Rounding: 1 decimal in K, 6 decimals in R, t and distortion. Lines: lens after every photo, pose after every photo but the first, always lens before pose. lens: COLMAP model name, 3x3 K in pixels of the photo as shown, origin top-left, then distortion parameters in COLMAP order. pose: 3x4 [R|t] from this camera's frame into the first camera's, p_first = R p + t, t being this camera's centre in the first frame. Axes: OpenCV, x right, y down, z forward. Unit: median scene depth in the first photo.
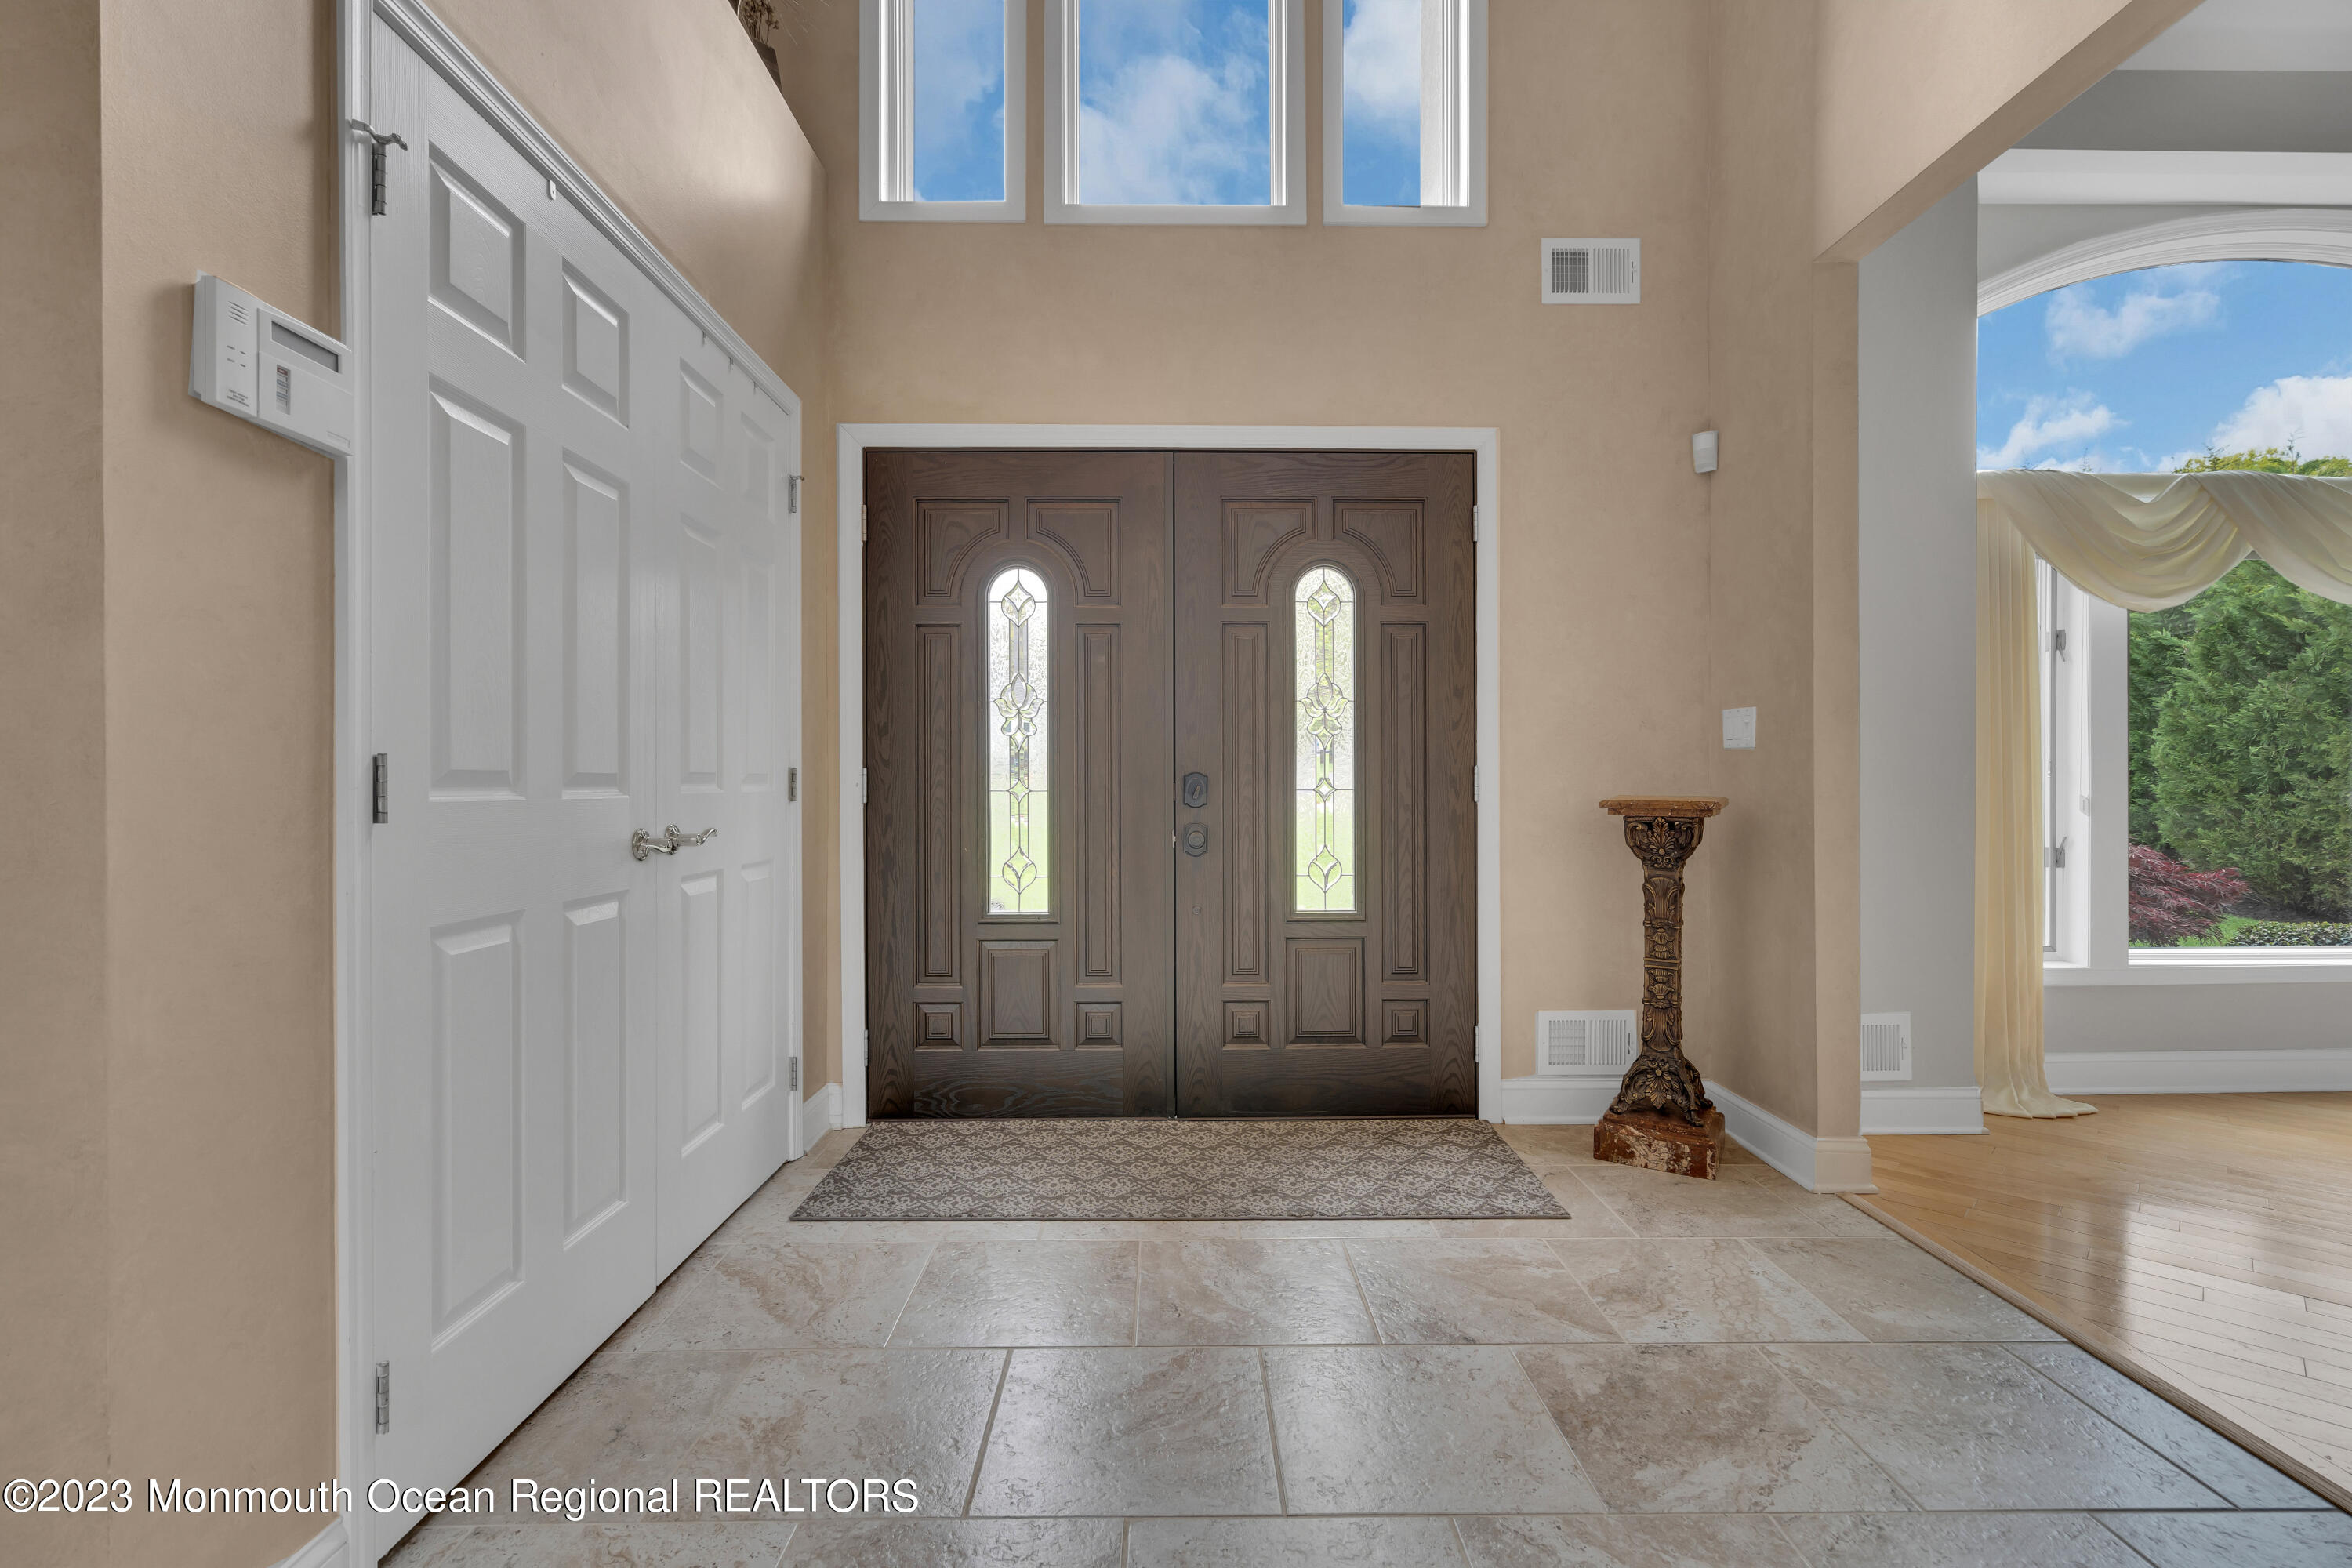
lens RADIAL K [[1067.6, 0, 1188.3], [0, 1067.6, 783.9], [0, 0, 1]] dist [-0.005343, 0.001739]
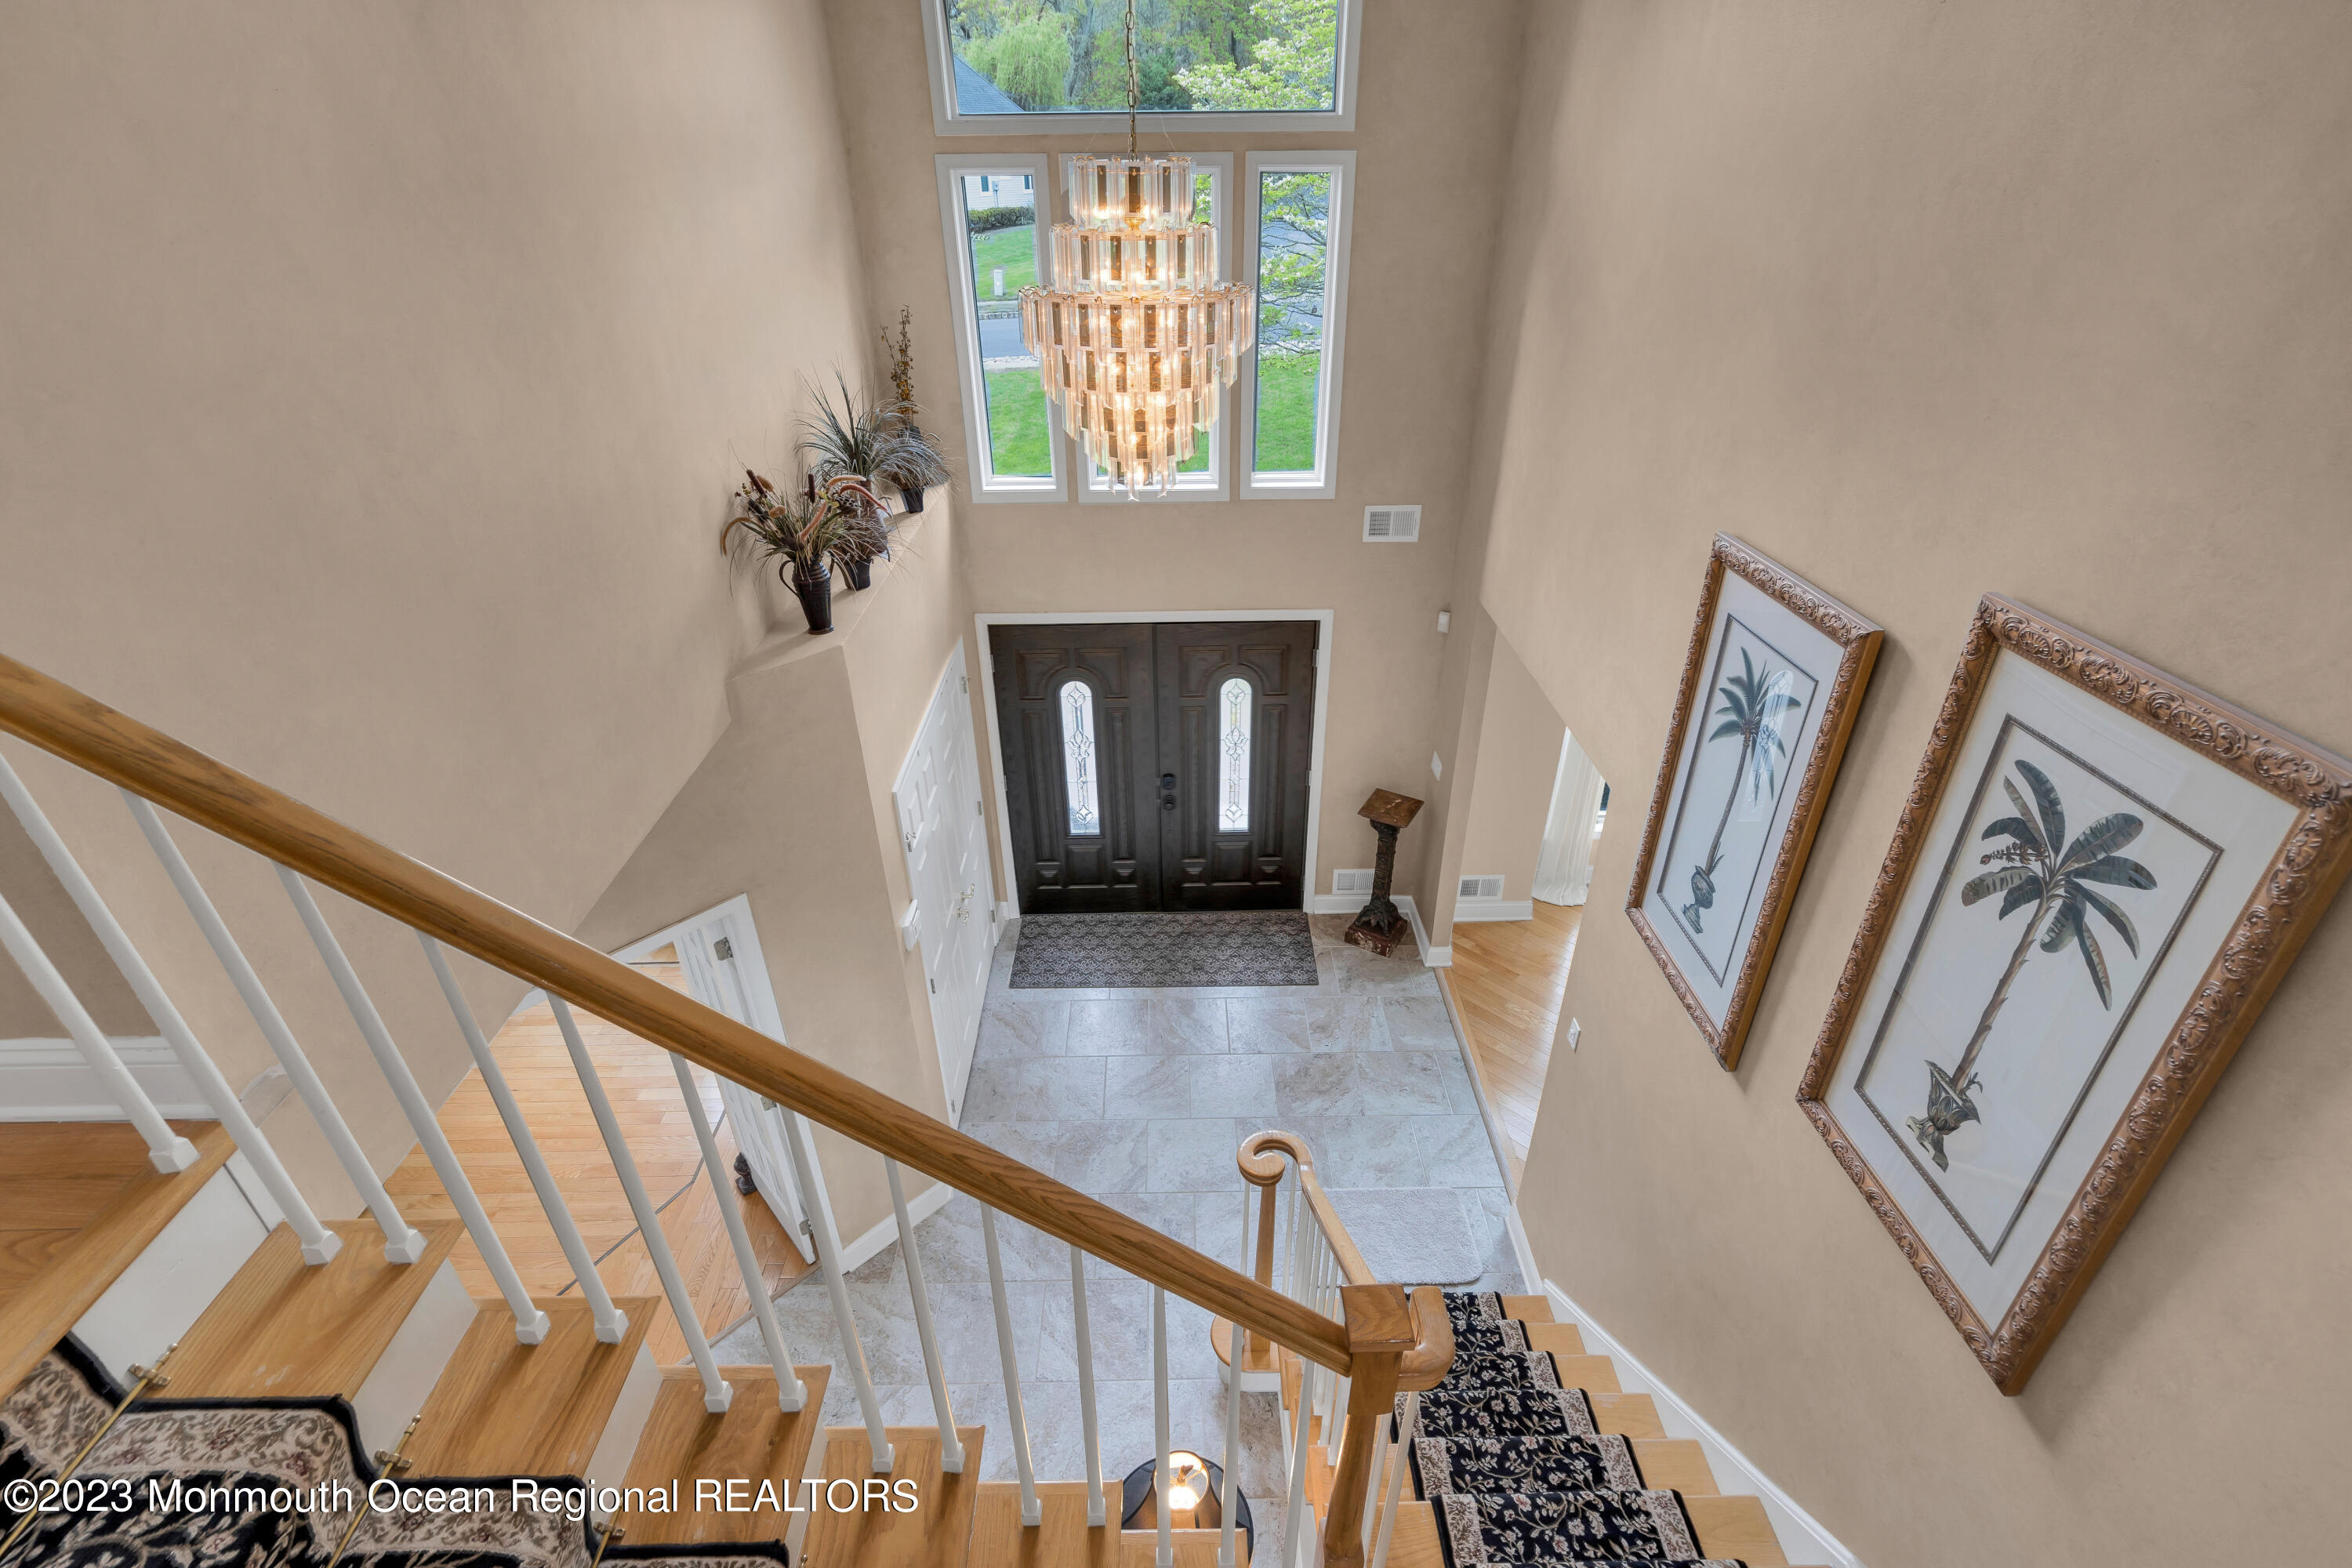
lens RADIAL K [[1067.6, 0, 1185.7], [0, 1067.6, 790.8], [0, 0, 1]] dist [-0.005343, 0.001739]
pose [[0.999985, -0.005418, -0.000106, 0.037711], [0.004697, 0.856857, 0.515533, -1.020567], [-0.002703, -0.515525, 0.856870, -0.734716]]
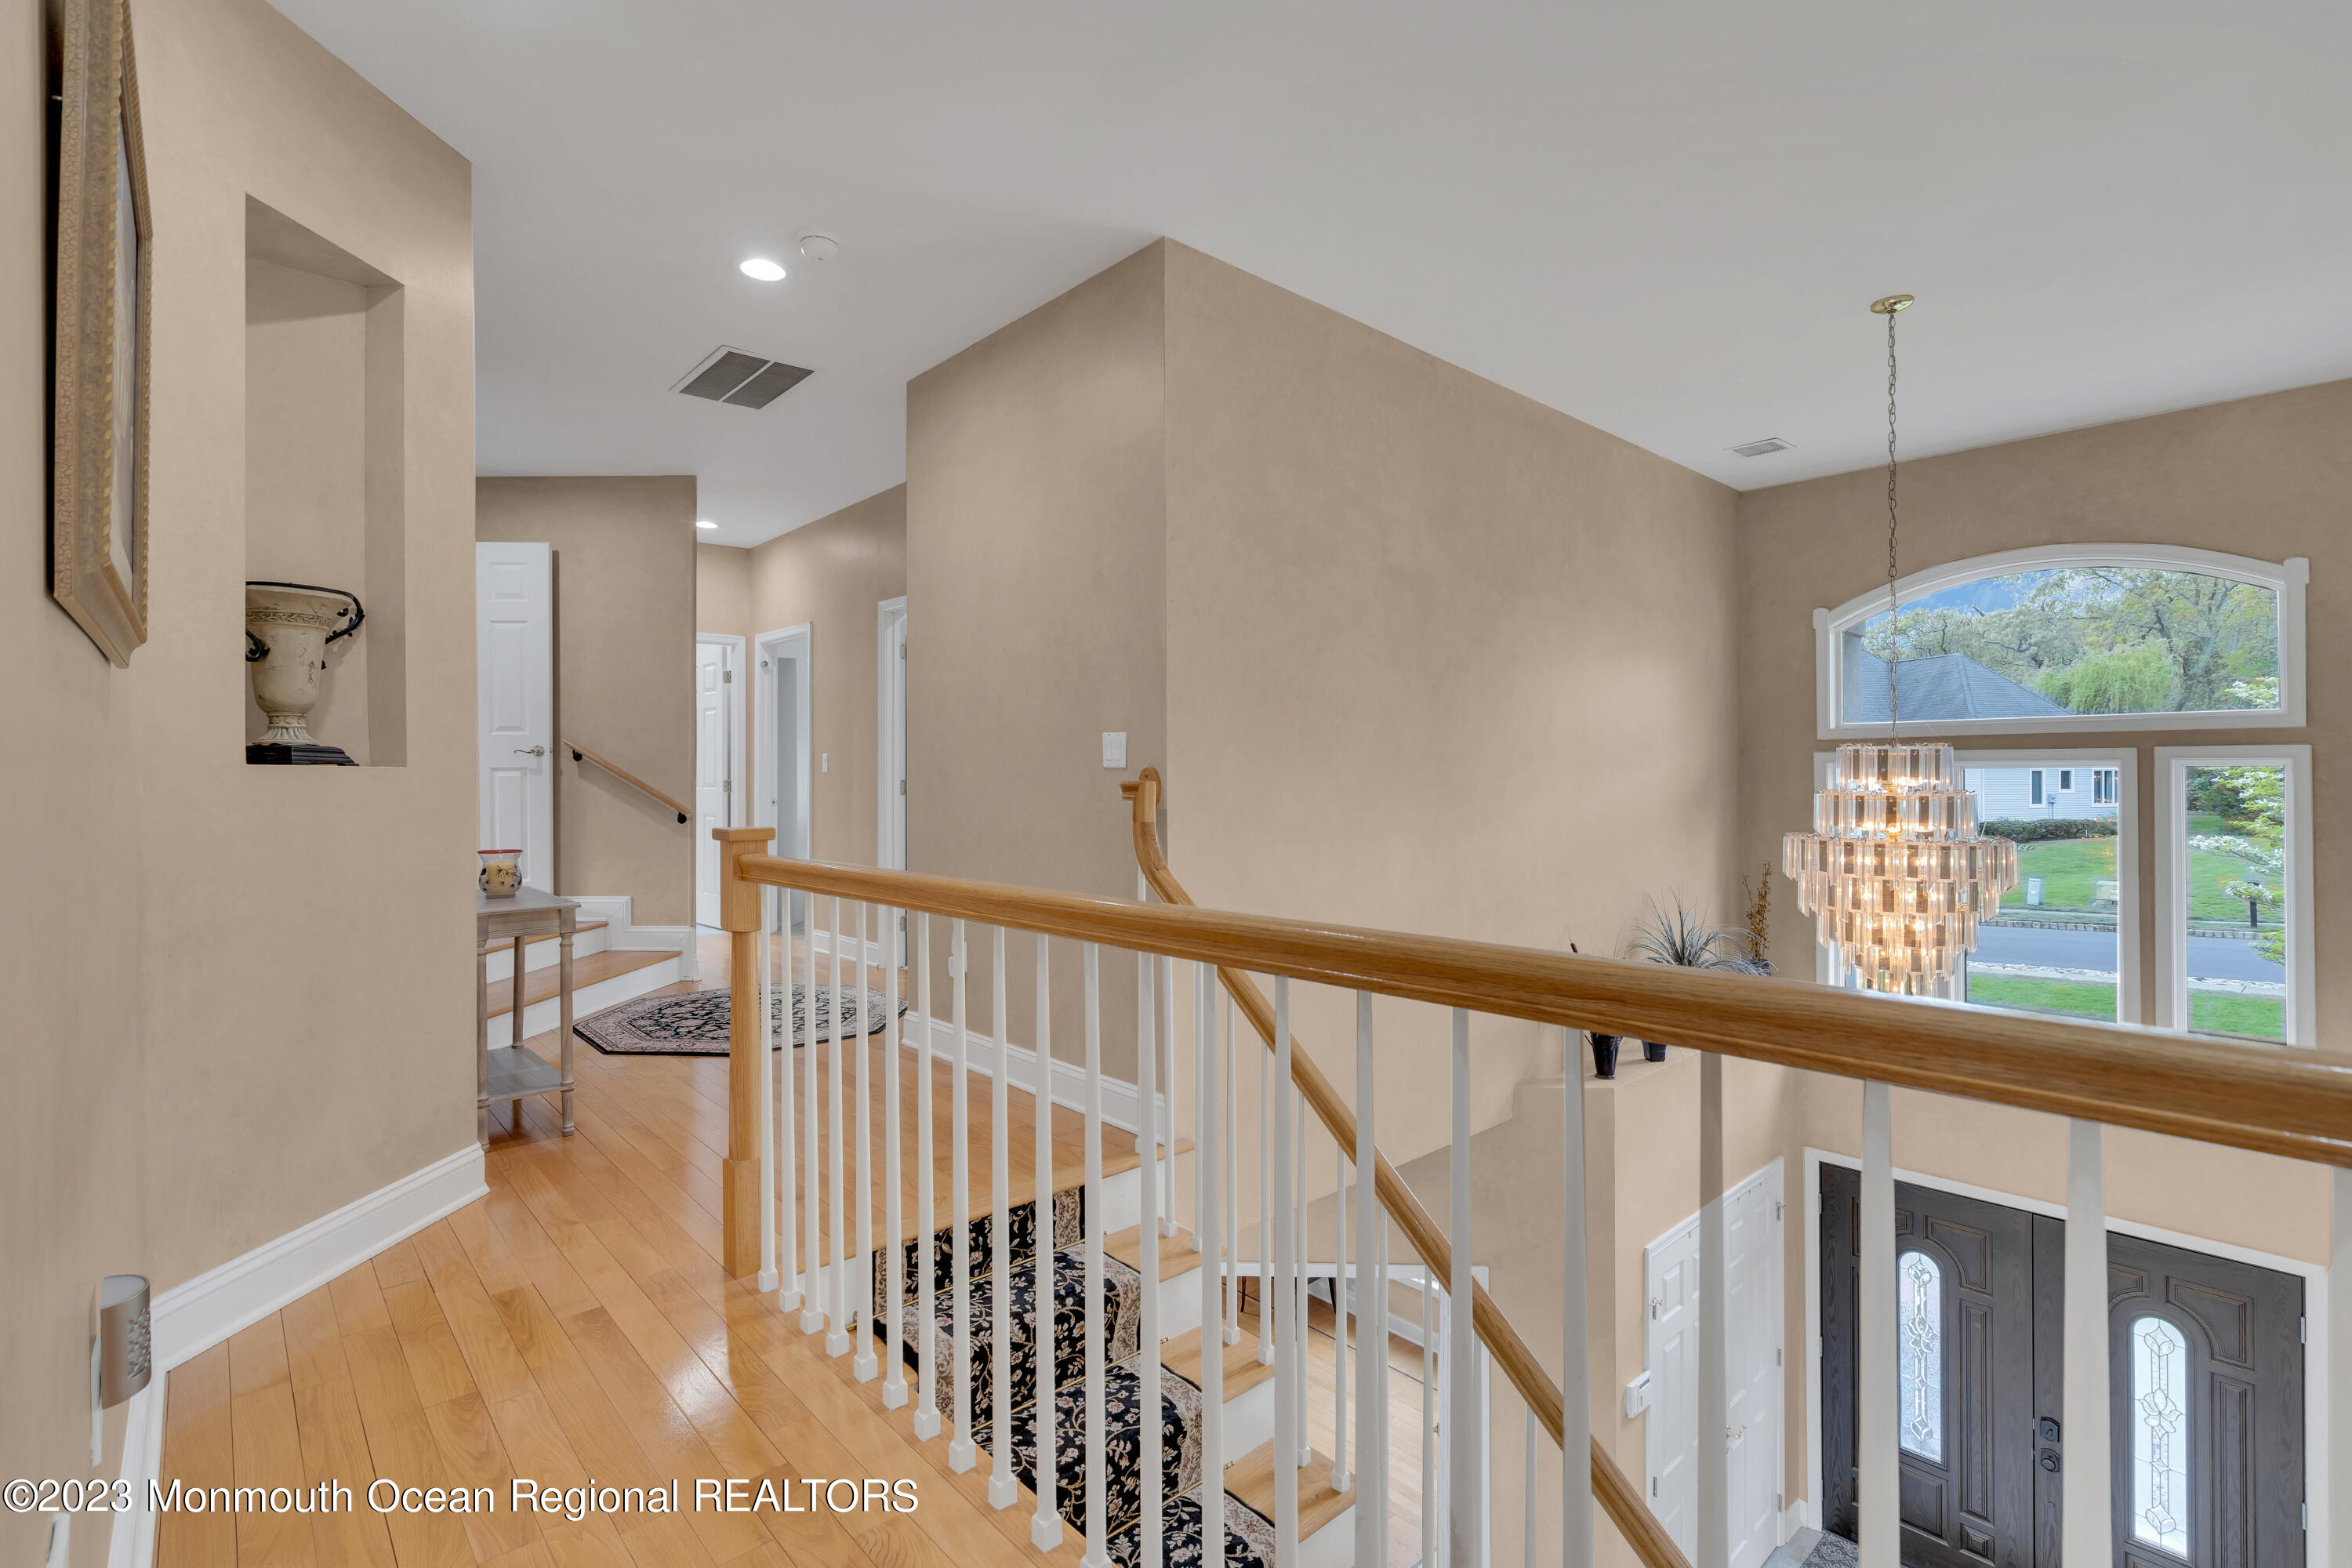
lens RADIAL K [[1067.6, 0, 1187.5], [0, 1067.6, 771.6], [0, 0, 1]] dist [-0.005343, 0.001739]
pose [[0.663155, -0.001865, -0.748480, 0.346081], [0.003310, 0.999994, 0.000441, -0.989301], [0.748475, -0.002770, 0.663157, -1.026260]]
